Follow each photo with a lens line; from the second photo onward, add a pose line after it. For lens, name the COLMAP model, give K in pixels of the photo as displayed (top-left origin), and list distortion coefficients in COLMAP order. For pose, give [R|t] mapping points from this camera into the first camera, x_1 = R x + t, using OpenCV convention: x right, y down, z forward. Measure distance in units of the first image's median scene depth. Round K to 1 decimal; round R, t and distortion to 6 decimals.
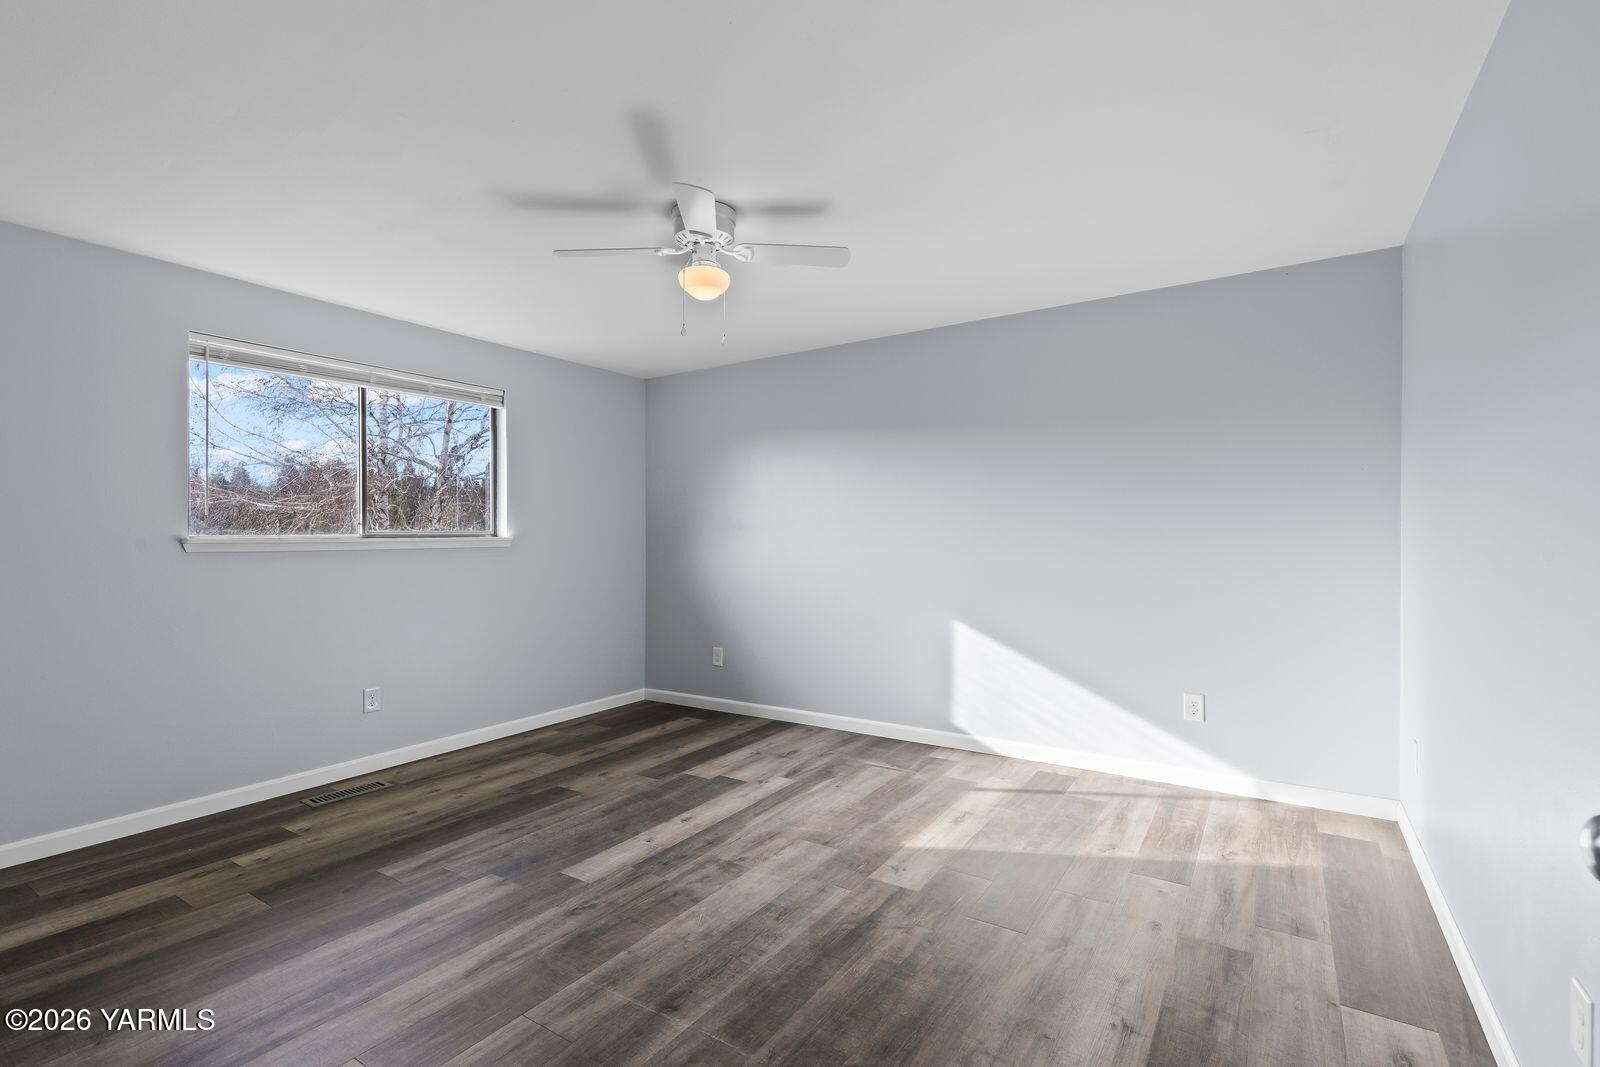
lens RADIAL K [[731.1, 0, 809.2], [0, 731.1, 533.7], [0, 0, 1]] dist [0.008396, -0.000875]
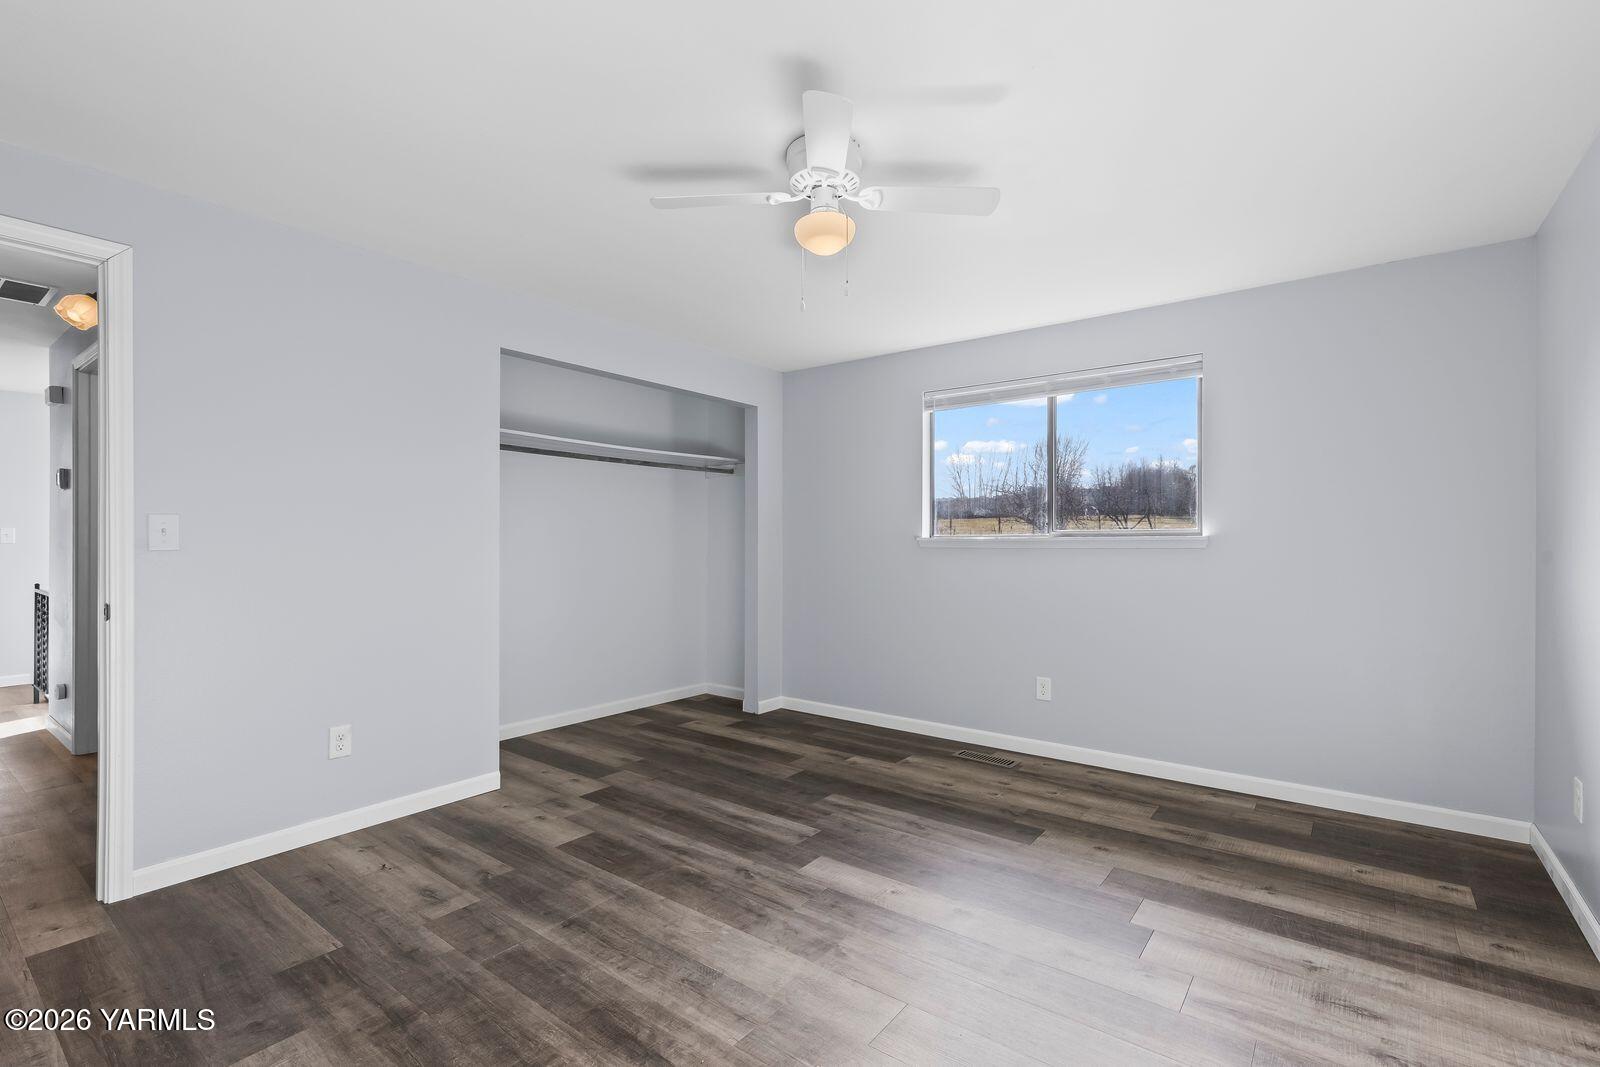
lens RADIAL K [[731.1, 0, 808.7], [0, 731.1, 539.0], [0, 0, 1]] dist [0.008396, -0.000875]
pose [[-0.082276, 0.005276, -0.996596, 0.567519], [0.006317, 0.999969, 0.004772, 0.000306], [0.996590, -0.005902, -0.082307, 0.858762]]
